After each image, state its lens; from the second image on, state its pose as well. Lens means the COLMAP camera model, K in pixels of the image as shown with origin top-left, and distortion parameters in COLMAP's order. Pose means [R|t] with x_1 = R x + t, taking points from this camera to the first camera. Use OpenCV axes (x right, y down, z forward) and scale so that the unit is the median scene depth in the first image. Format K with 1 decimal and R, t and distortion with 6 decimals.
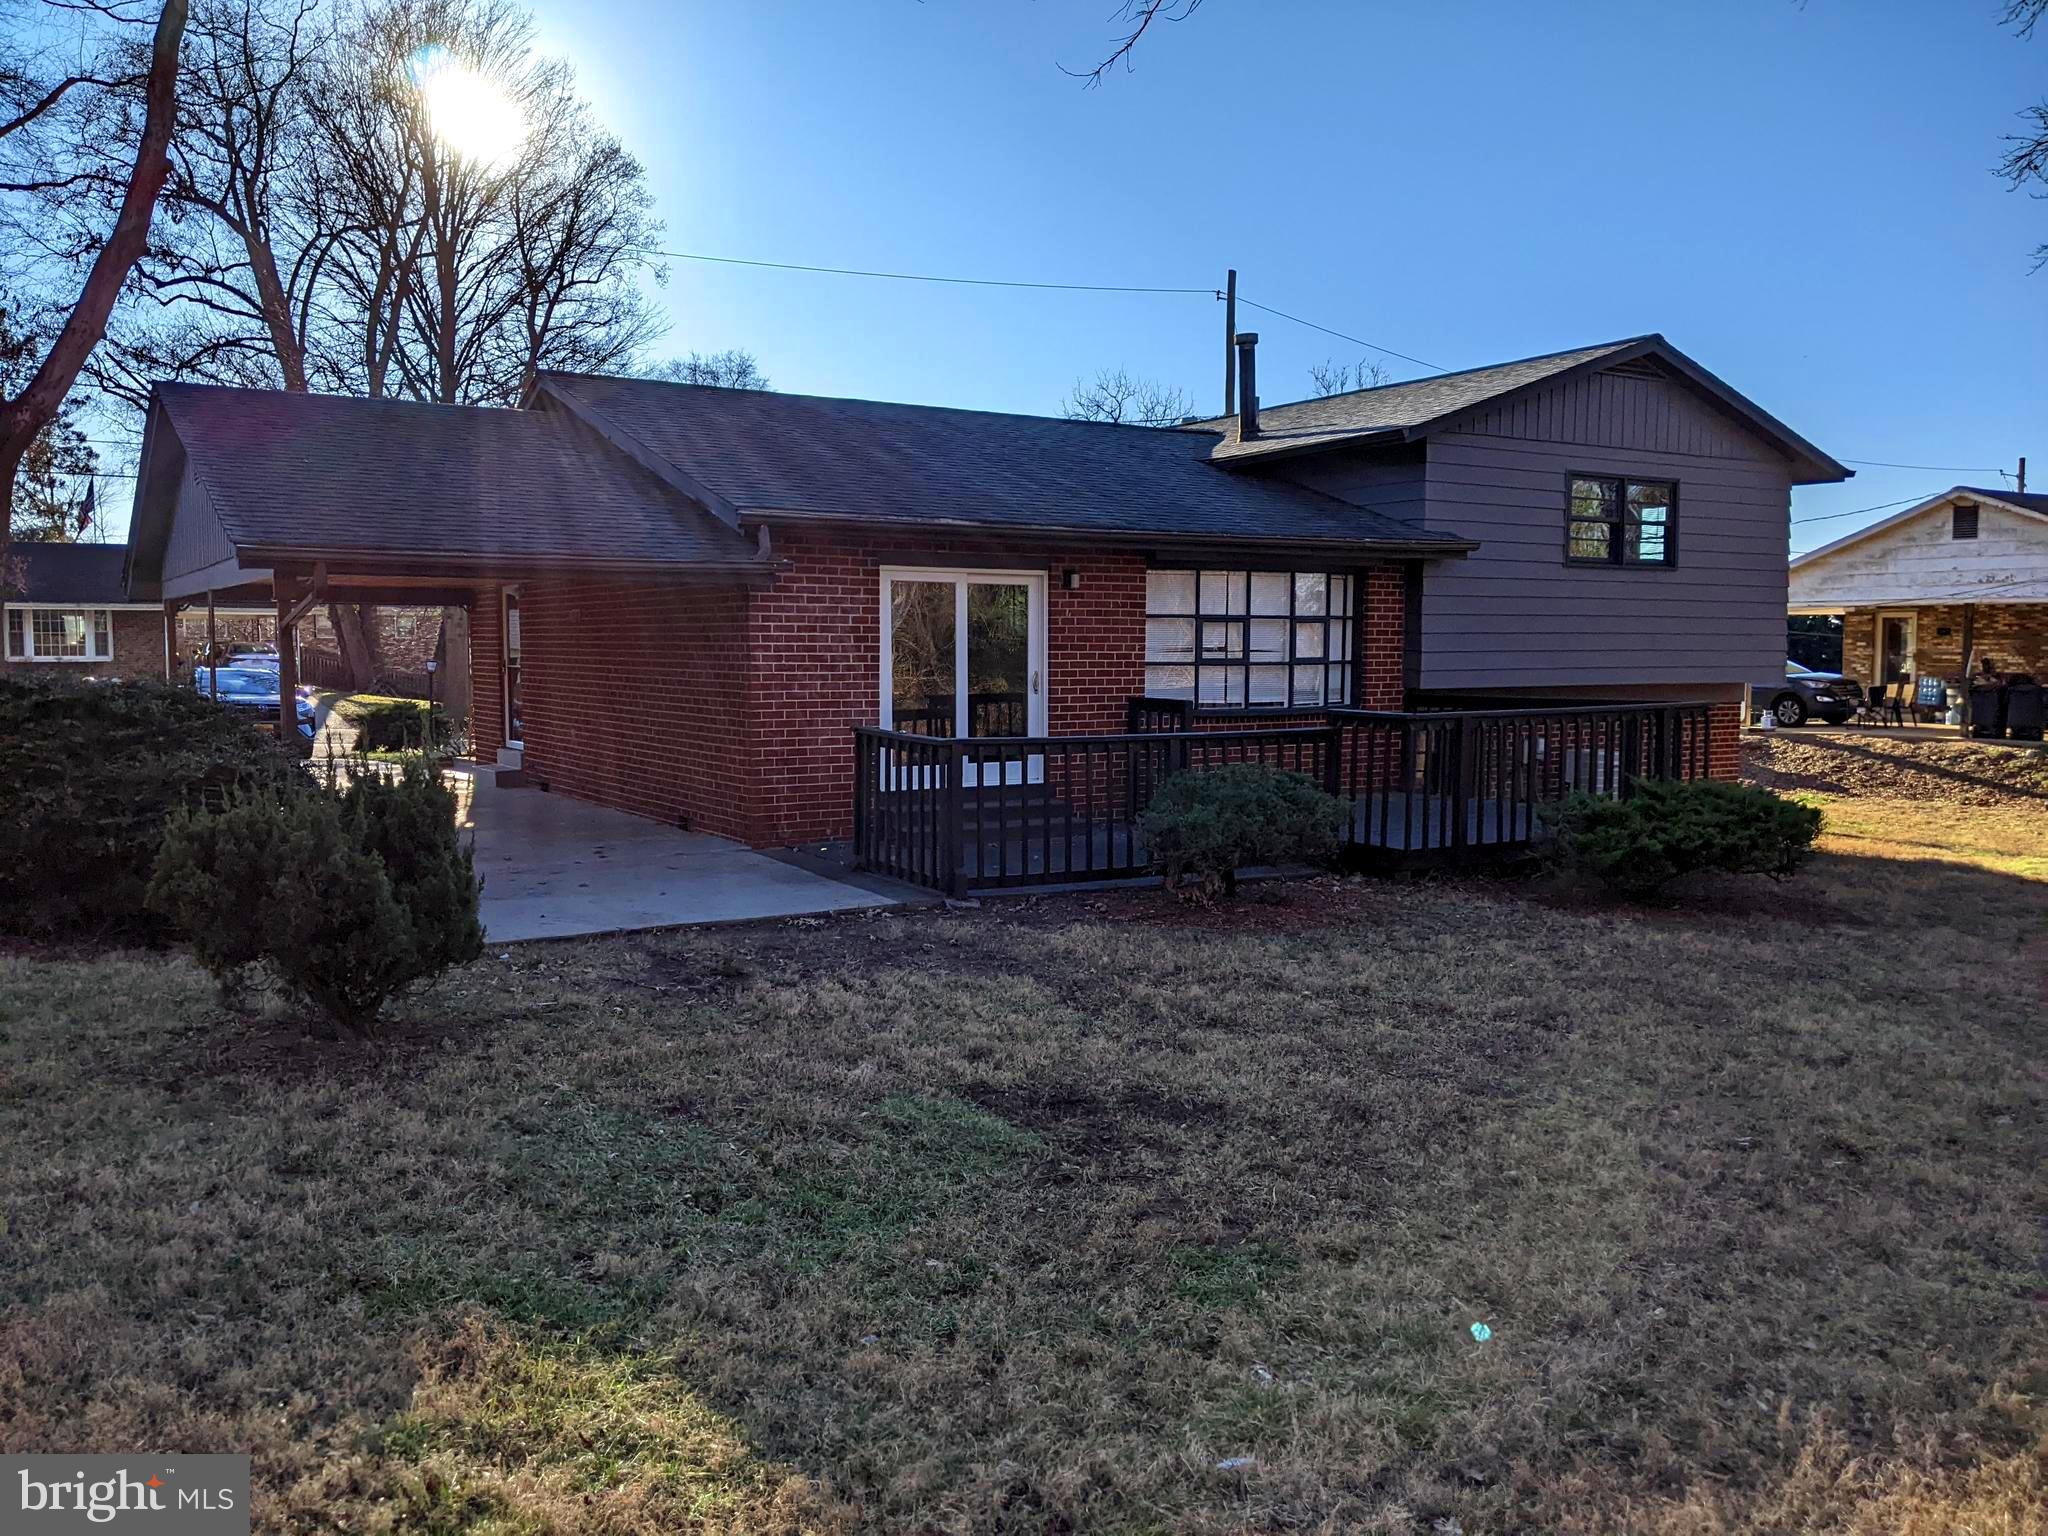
lens RADIAL K [[1663.9, 0, 1024.0], [0, 1663.9, 768.0], [0, 0, 1]] dist [0.117454, -0.224712]
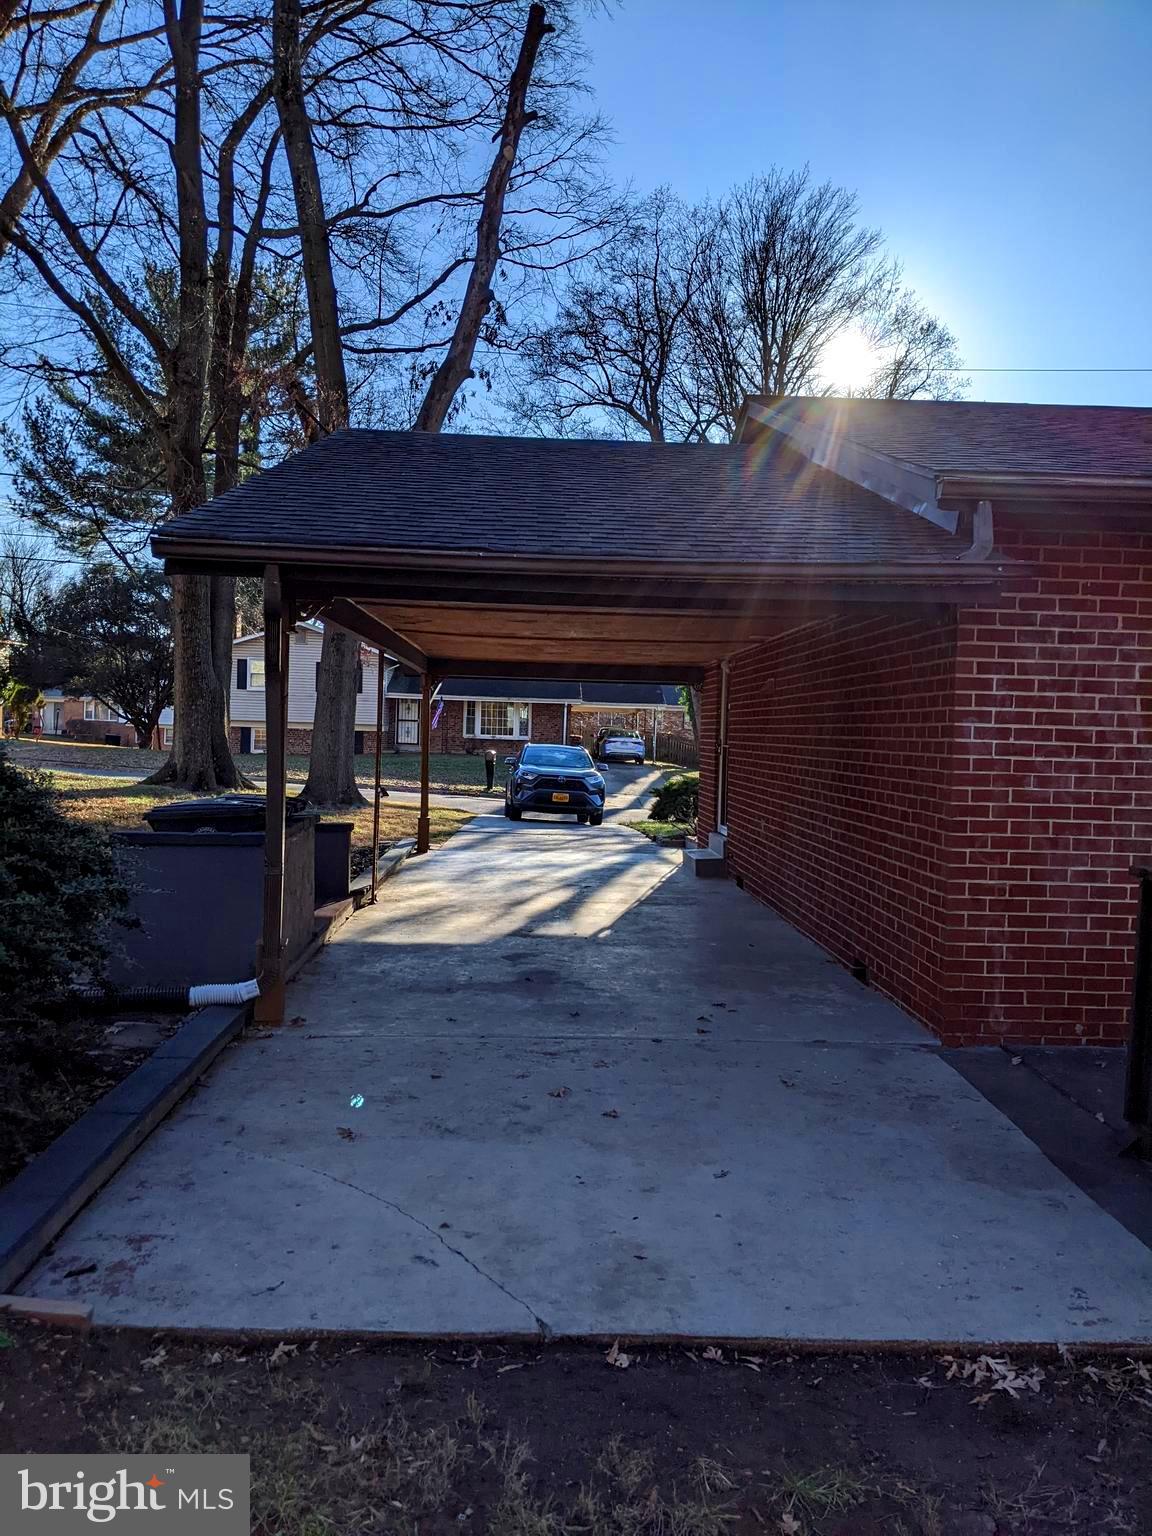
lens RADIAL K [[1247.9, 0, 576.0], [0, 1247.9, 768.0], [0, 0, 1]] dist [0.117454, -0.224712]
pose [[0.872004, 0.038280, -0.488000, -0.058150], [-0.063718, 0.997332, -0.035624, -0.026928], [0.485334, 0.062158, 0.872116, 0.523304]]
